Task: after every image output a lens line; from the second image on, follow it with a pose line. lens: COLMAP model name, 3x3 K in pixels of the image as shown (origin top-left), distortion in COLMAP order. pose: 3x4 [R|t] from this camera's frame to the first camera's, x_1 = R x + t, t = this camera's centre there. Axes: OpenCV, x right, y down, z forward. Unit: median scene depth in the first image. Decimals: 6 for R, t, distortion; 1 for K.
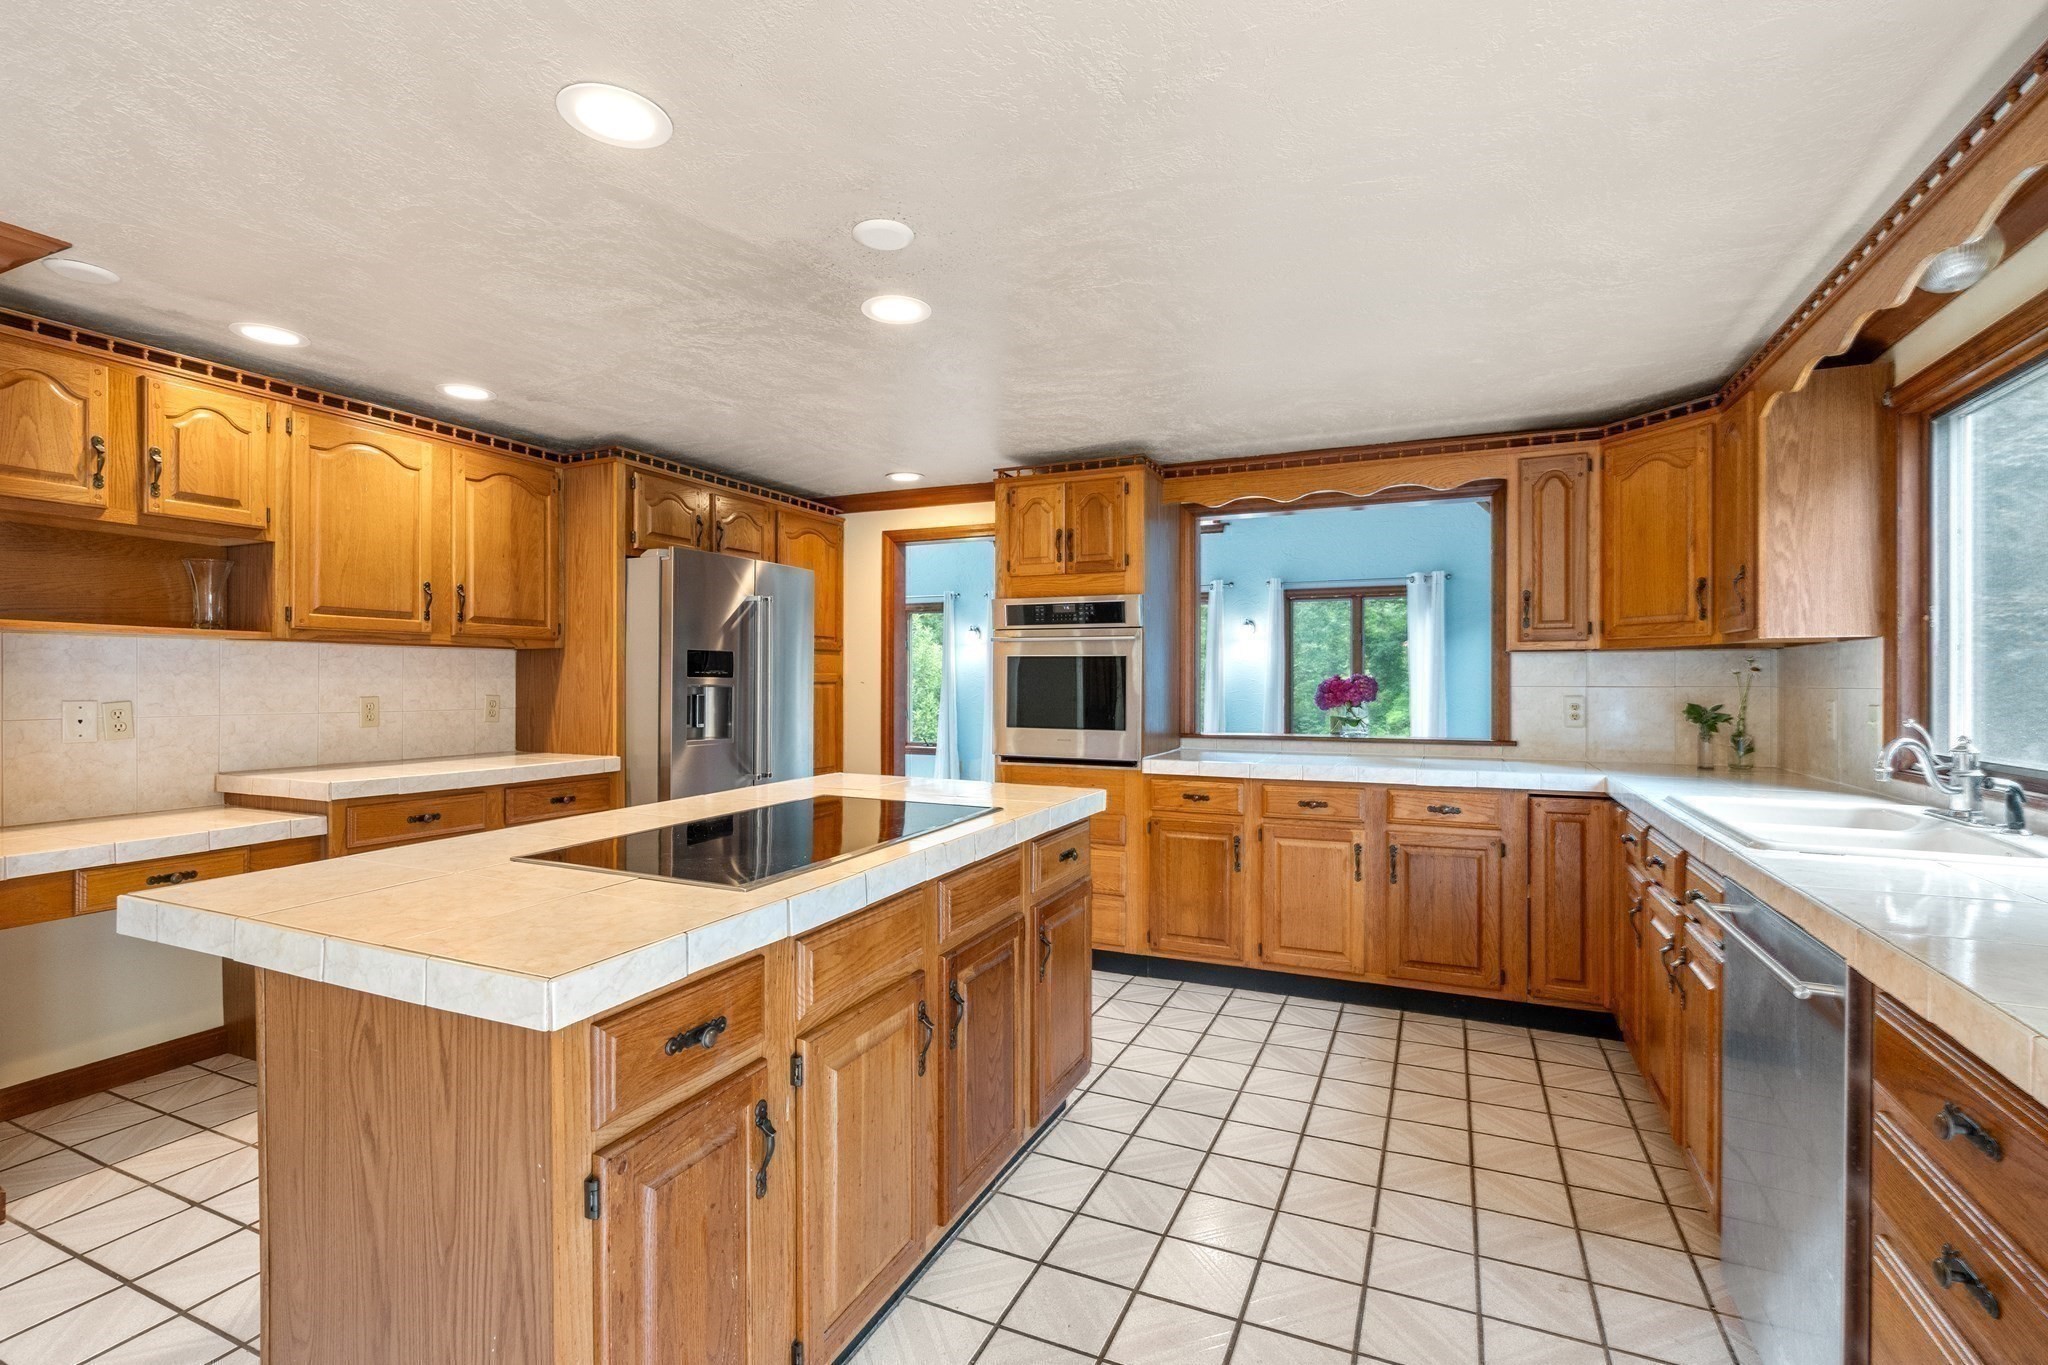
lens RADIAL K [[934.0, 0, 1024.0], [0, 934.0, 682.5], [0, 0, 1]] dist [-0.001471, 0.000336]
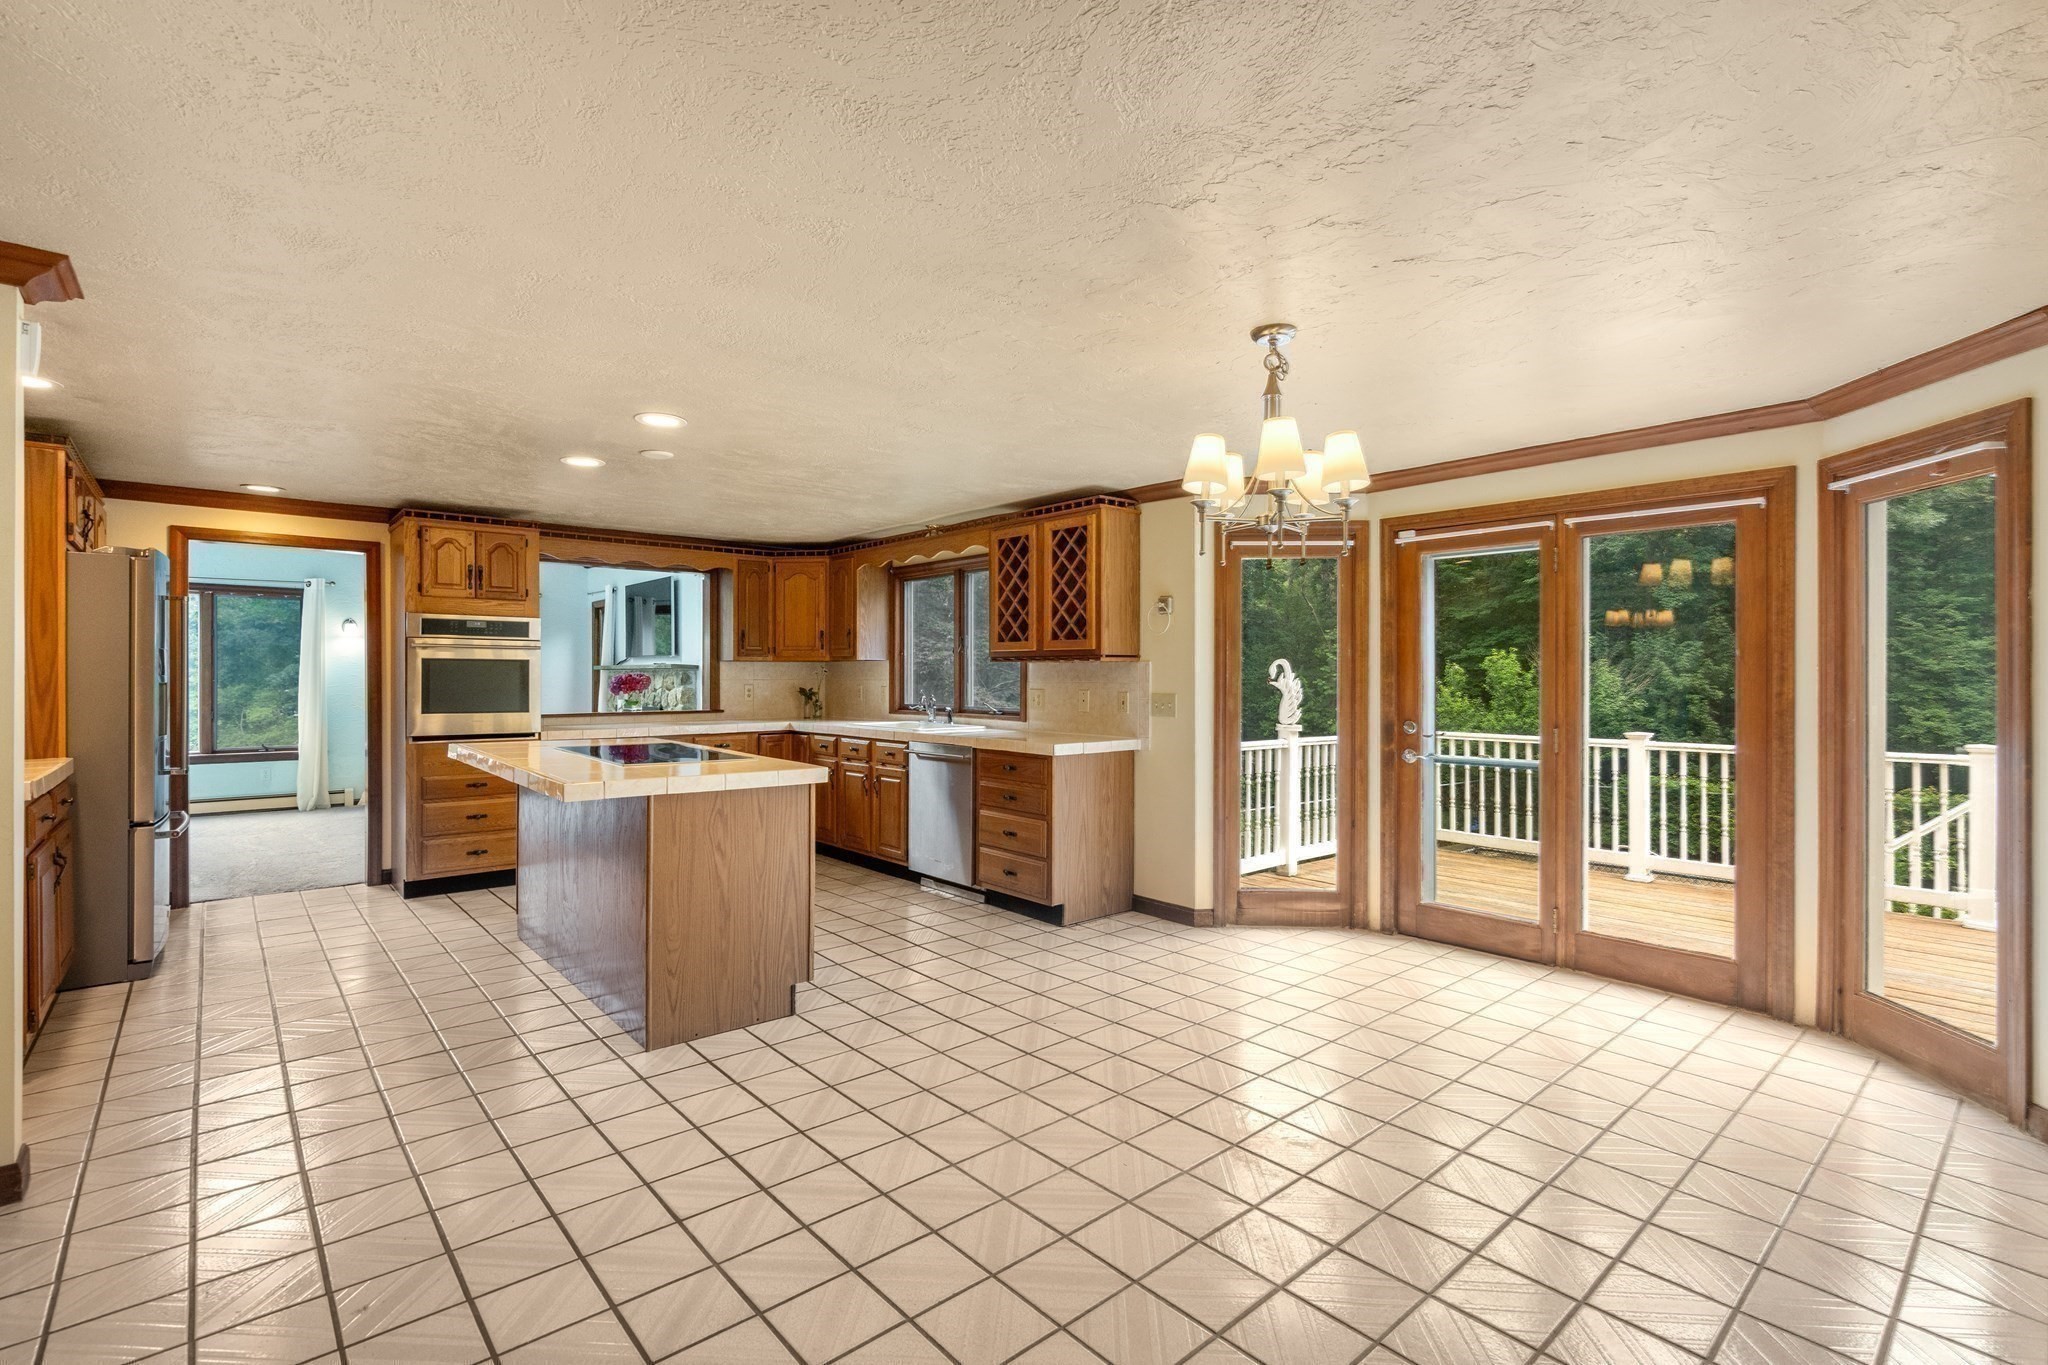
lens RADIAL K [[934.0, 0, 1024.0], [0, 934.0, 682.5], [0, 0, 1]] dist [-0.001471, 0.000336]
pose [[0.407378, -0.008387, 0.913221, -0.948314], [0.002777, 0.999965, 0.007945, -0.003636], [-0.913256, -0.000700, 0.407386, -0.297845]]
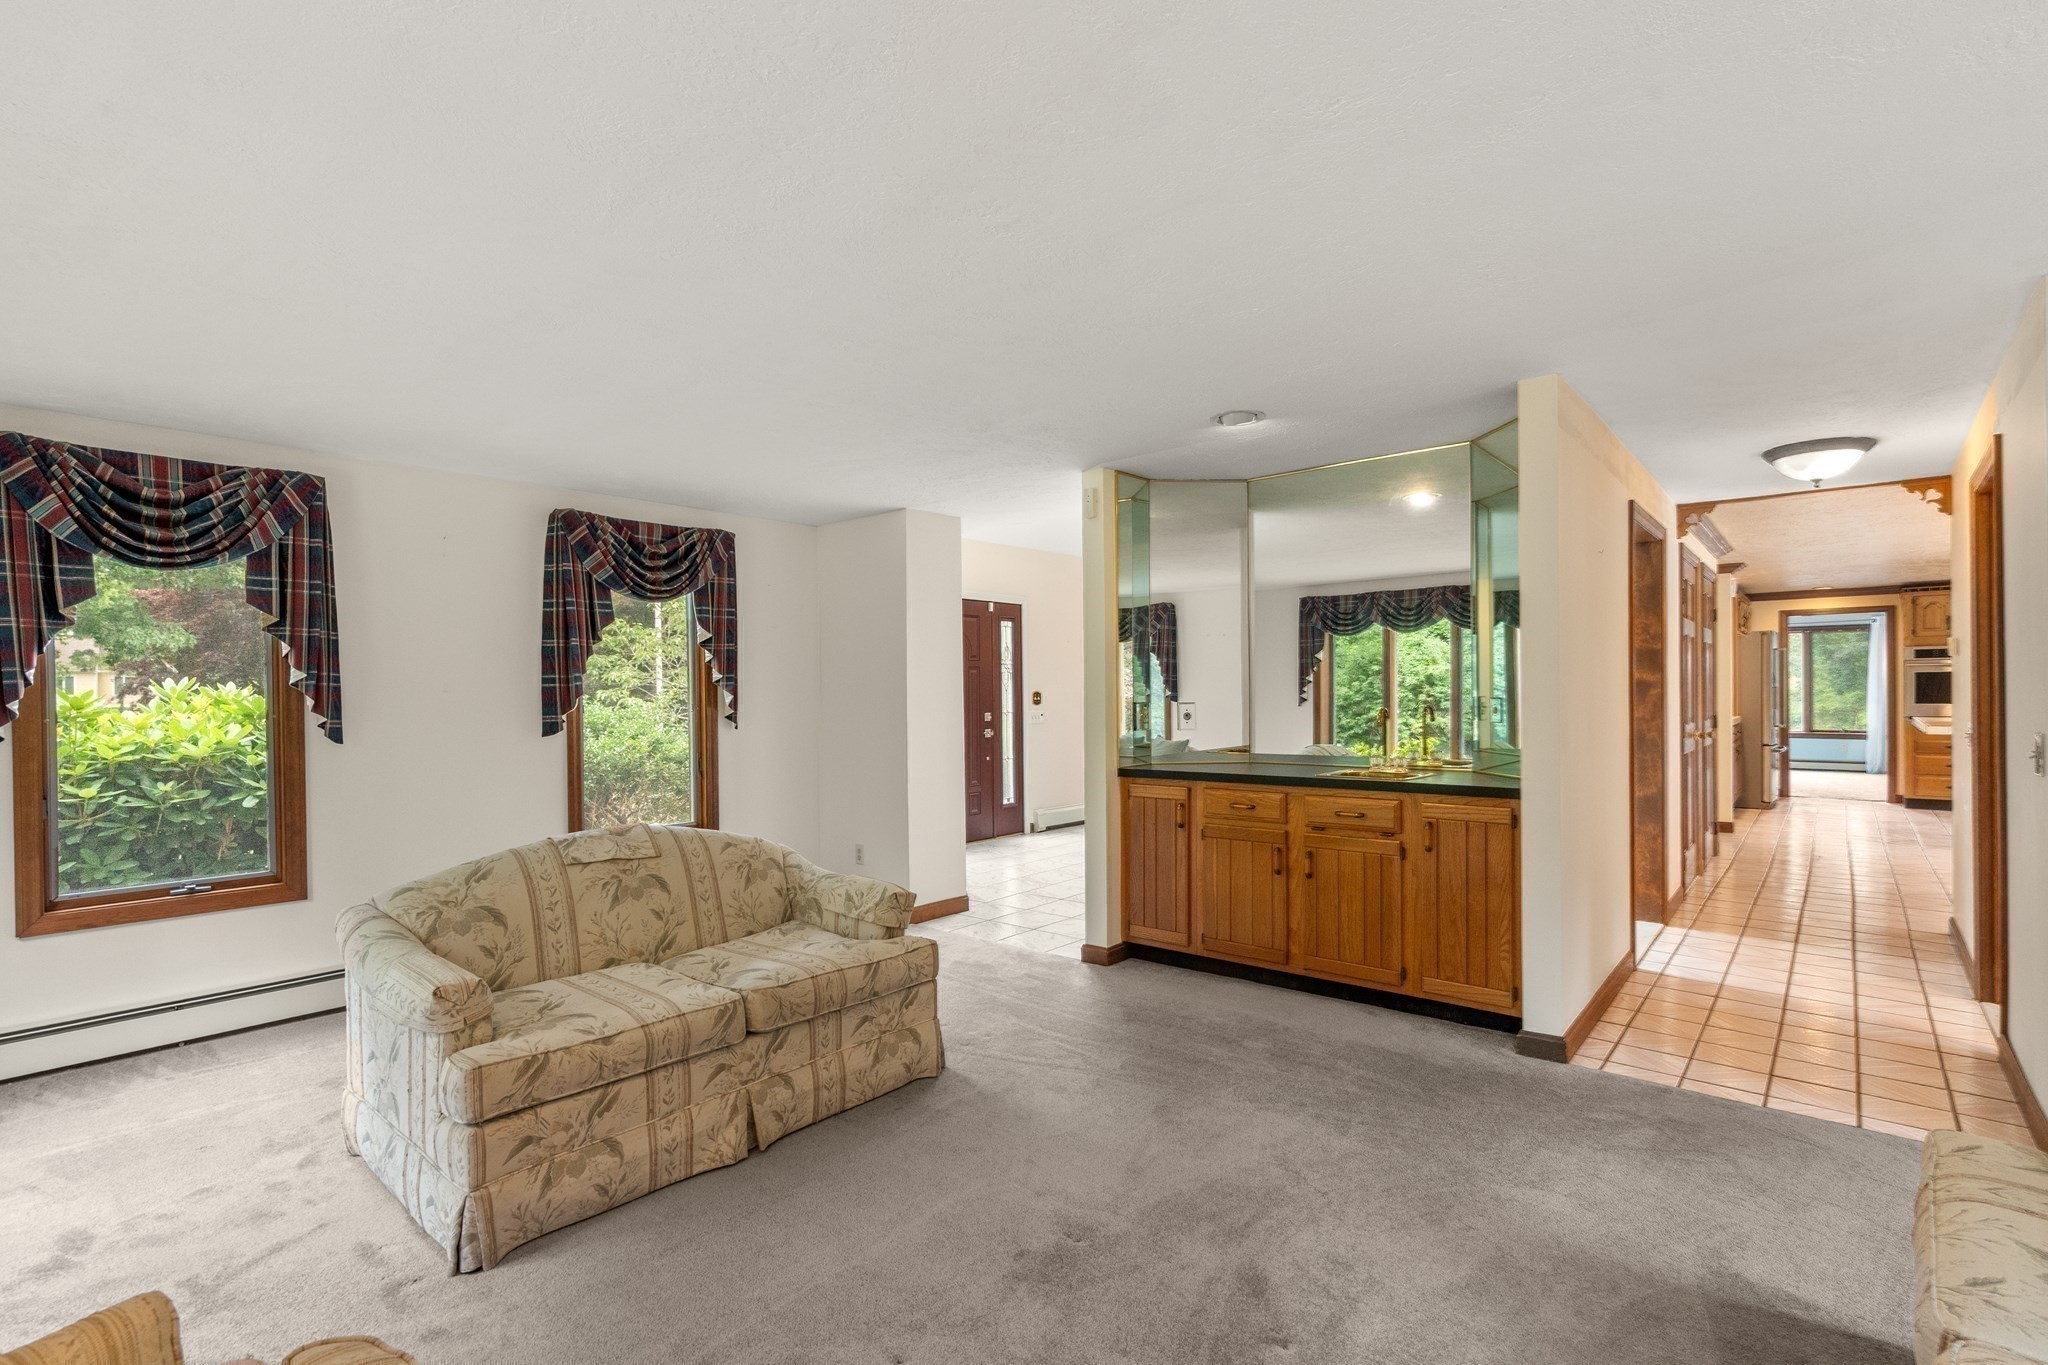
lens RADIAL K [[944.9, 0, 1024.0], [0, 944.9, 682.5], [0, 0, 1]] dist [-0.000732, 0.000026]
pose [[0.961730, -0.007379, -0.273900, -1.625060], [0.004365, 0.999923, -0.011613, 0.014724], [0.273965, 0.009973, 0.961688, -1.965354]]
